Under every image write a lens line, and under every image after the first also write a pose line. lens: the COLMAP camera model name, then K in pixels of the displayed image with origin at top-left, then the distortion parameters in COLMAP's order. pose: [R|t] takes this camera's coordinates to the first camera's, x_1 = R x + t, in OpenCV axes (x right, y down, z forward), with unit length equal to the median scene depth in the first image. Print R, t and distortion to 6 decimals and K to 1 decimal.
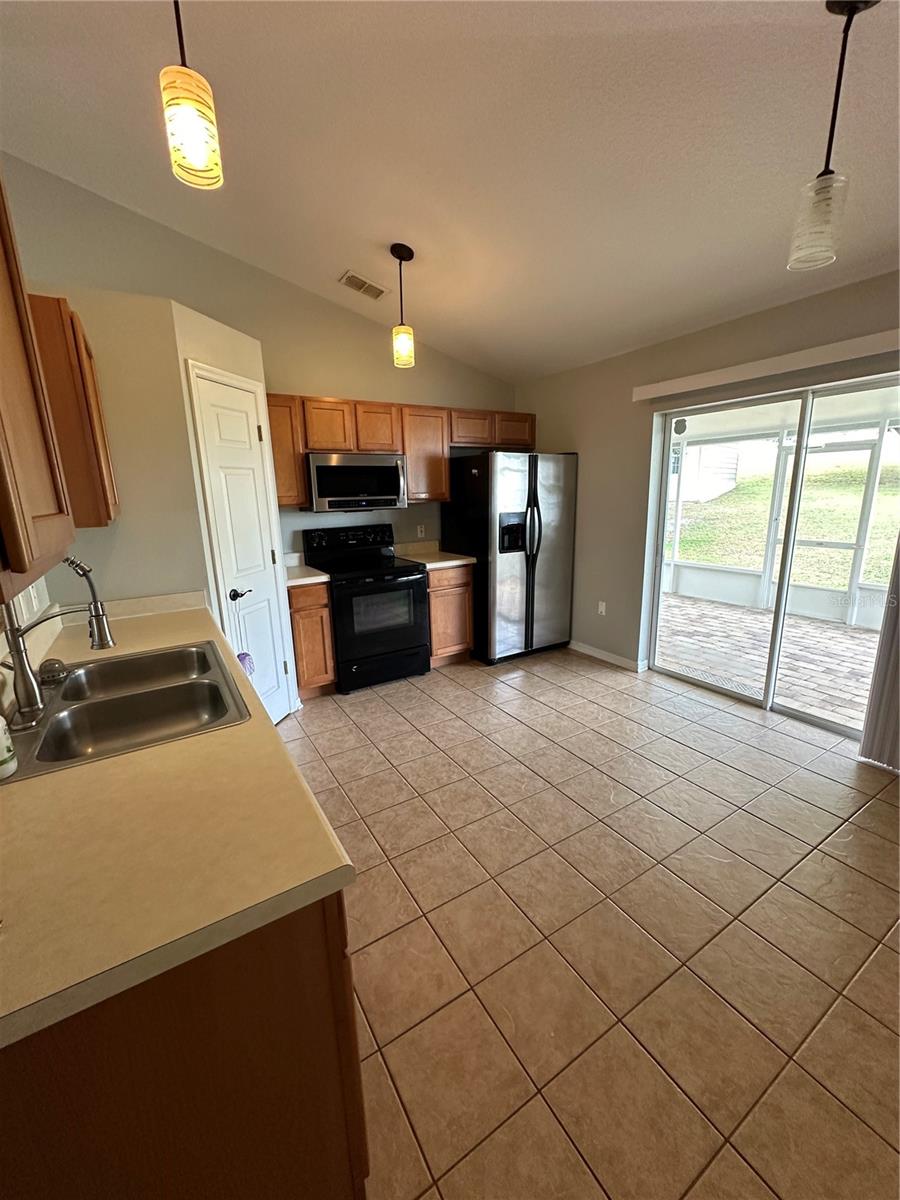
lens RADIAL K [[475.5, 0, 450.0], [0, 475.5, 600.0], [0, 0, 1]] dist [-0.001580, 0.000857]
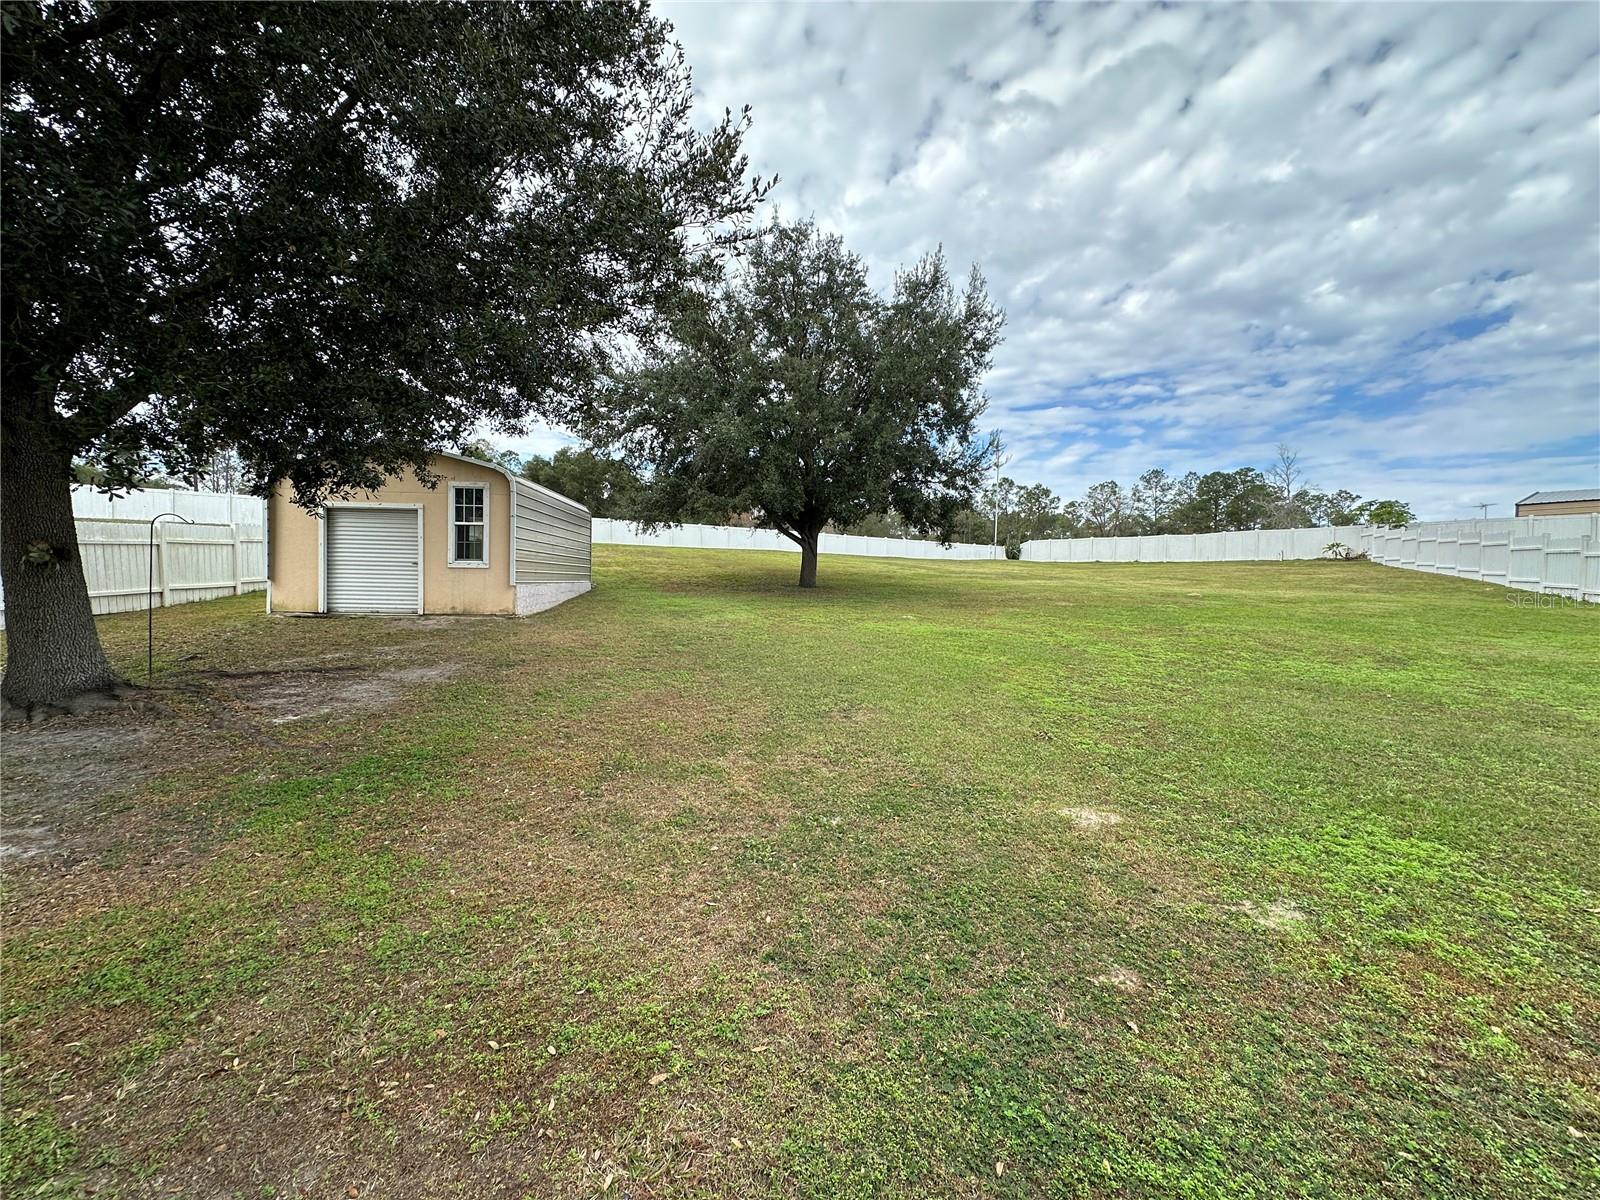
lens RADIAL K [[634.0, 0, 798.4], [0, 634.0, 602.4], [0, 0, 1]] dist [-0.001580, 0.000857]
pose [[0.694836, 0.018793, 0.718922, 1.574530], [0.127716, 0.980544, -0.149069, -0.520413], [-0.707736, 0.195396, 0.678918, 2.074381]]
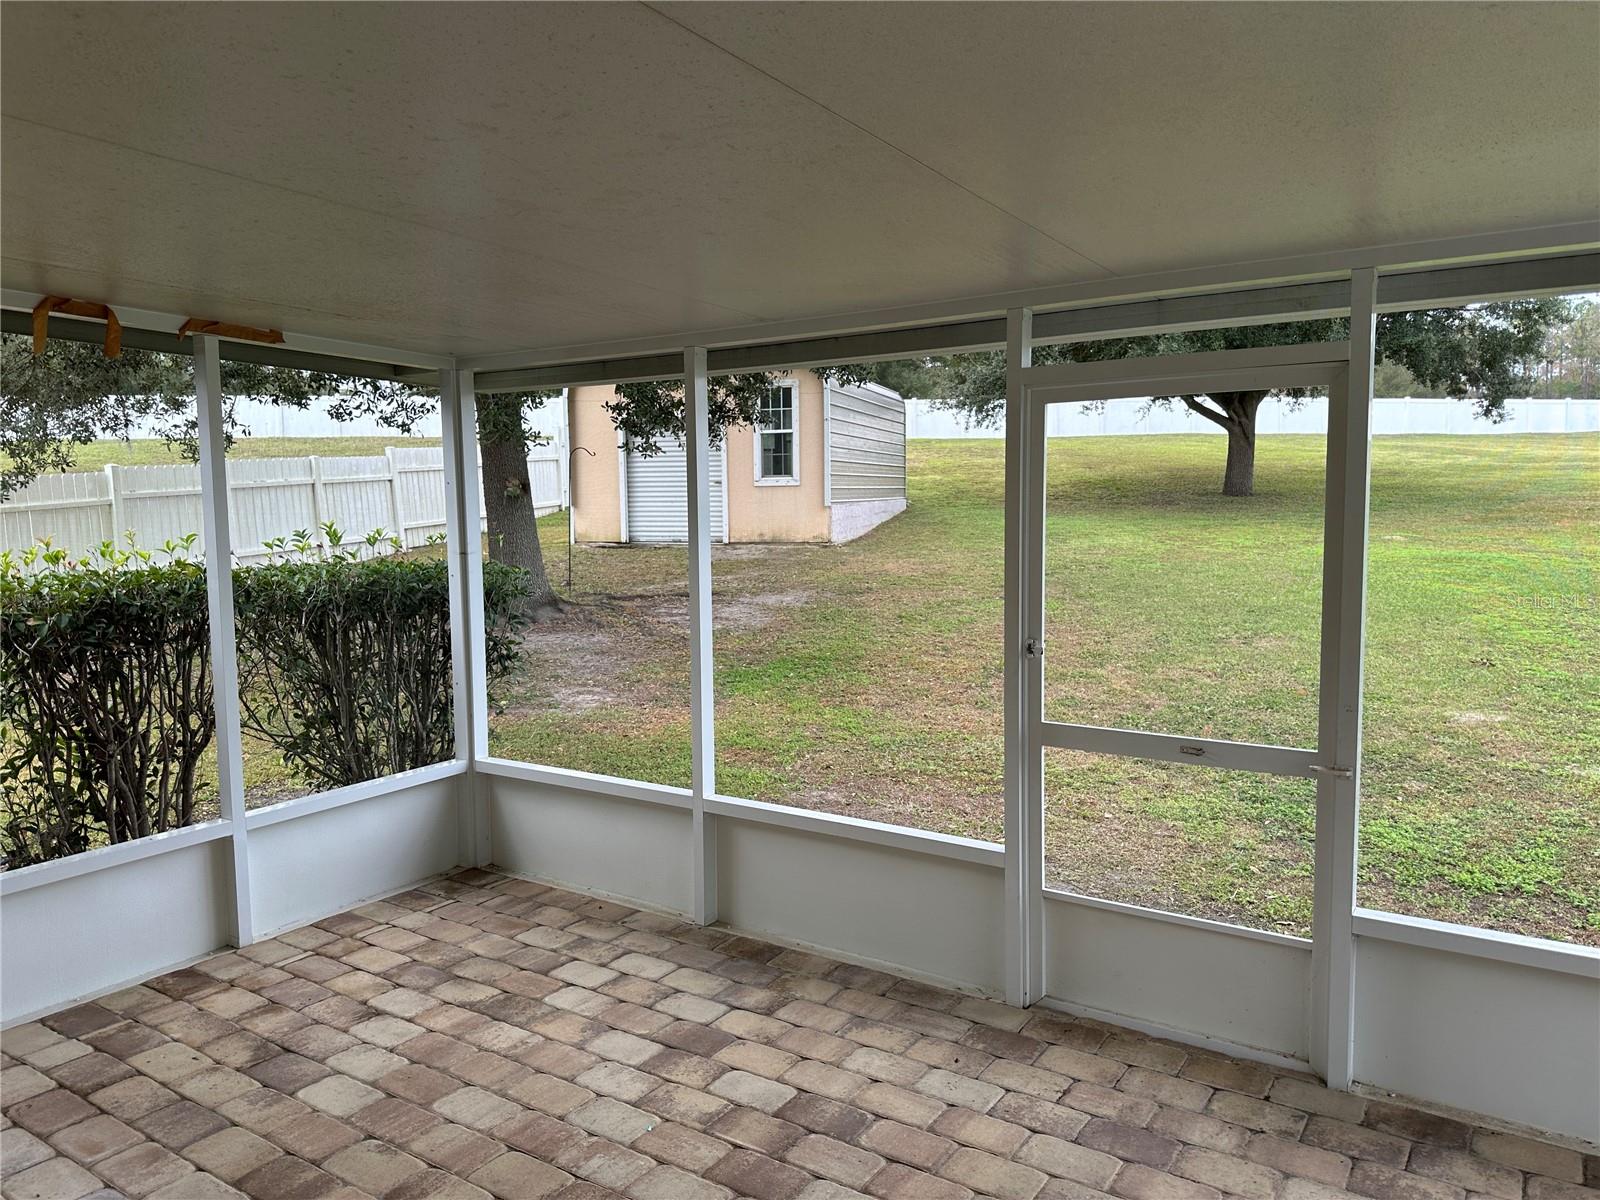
lens RADIAL K [[1123.1, 0, 800.0], [0, 1123.1, 600.0], [0, 0, 1]] dist [0.117142, -0.181913]
pose [[0.908511, -0.022723, 0.417243, 0.629049], [0.083181, 0.988371, -0.127293, -0.249973], [-0.409499, 0.150354, 0.899836, 0.977416]]
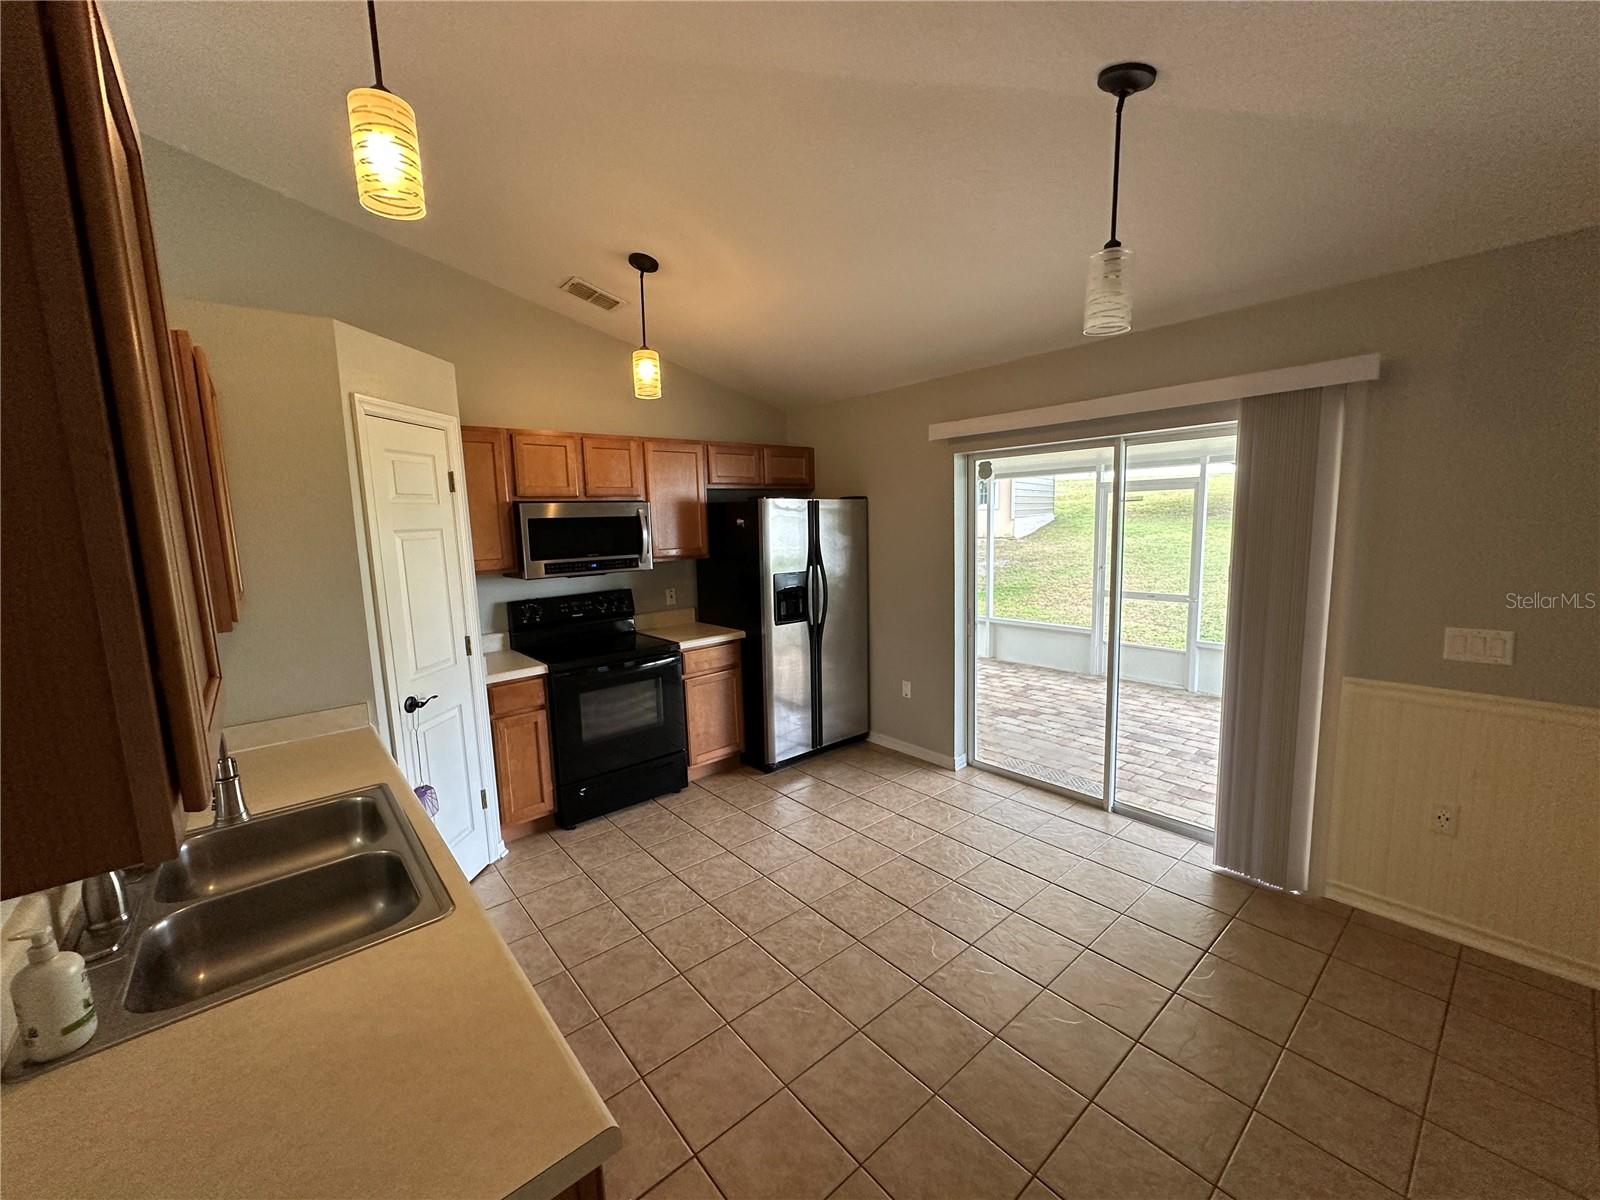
lens RADIAL K [[634.0, 0, 798.4], [0, 634.0, 602.4], [0, 0, 1]] dist [-0.001580, 0.000857]
pose [[0.989025, -0.023475, 0.145869, -0.010416], [0.037874, 0.994590, -0.096733, -0.040120], [-0.142809, 0.101196, 0.984563, -0.031370]]
